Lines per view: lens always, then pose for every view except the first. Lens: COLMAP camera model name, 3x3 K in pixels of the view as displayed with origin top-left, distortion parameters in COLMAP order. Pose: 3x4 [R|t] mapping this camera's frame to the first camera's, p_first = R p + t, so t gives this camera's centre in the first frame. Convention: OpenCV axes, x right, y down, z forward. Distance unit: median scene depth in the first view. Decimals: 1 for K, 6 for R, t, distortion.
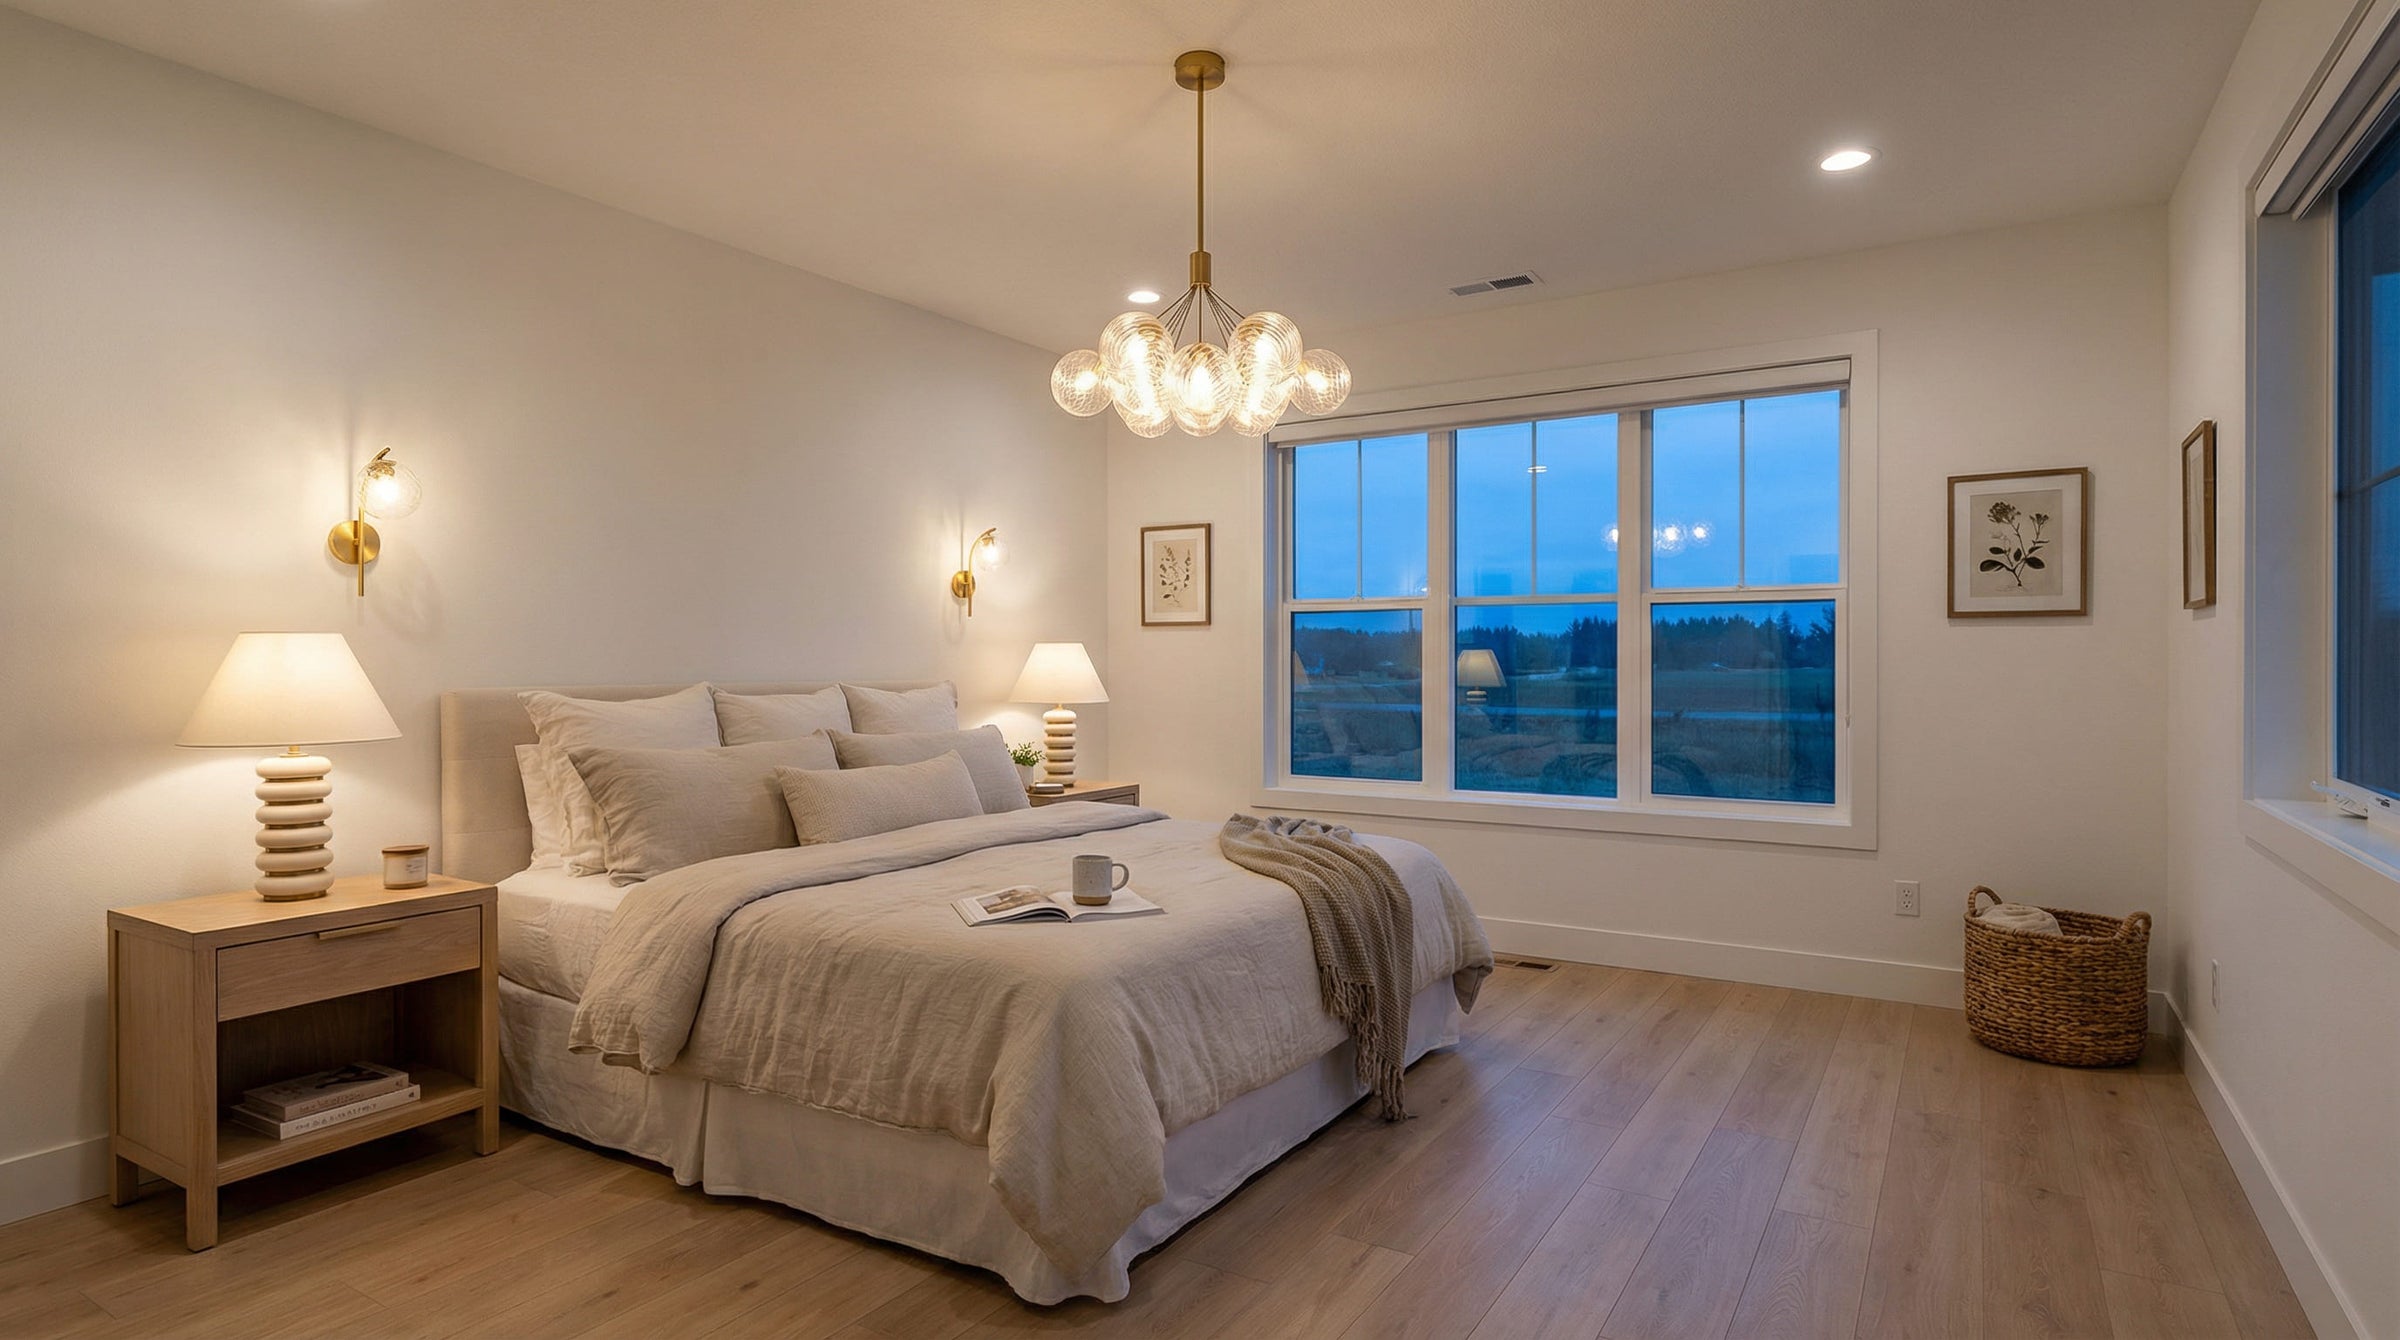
lens RADIAL K [[1247.5, 0, 1200.7], [0, 1247.5, 666.3], [0, 0, 1]] dist [-0.002585, -0.000229]
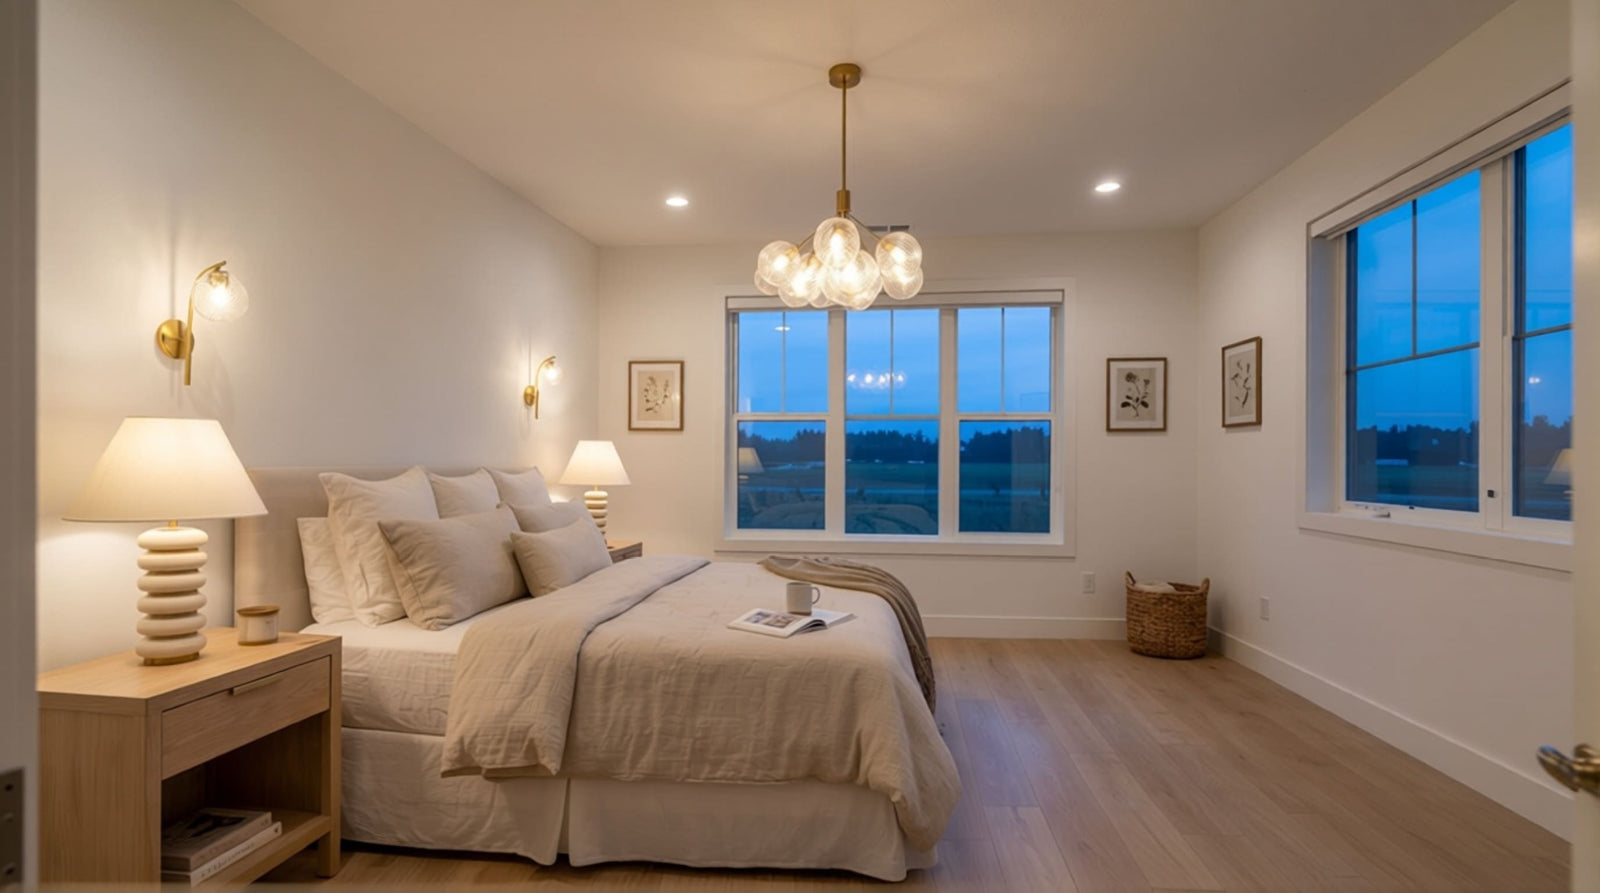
lens RADIAL K [[808.7, 0, 797.2], [0, 808.7, 415.7], [0, 0, 1]] dist [-0.042378, 0.000309]
pose [[0.902677, 0.024901, 0.429598, -0.460782], [-0.000917, 0.998433, -0.055947, 0.007789], [-0.430318, 0.050108, 0.901286, 0.123114]]
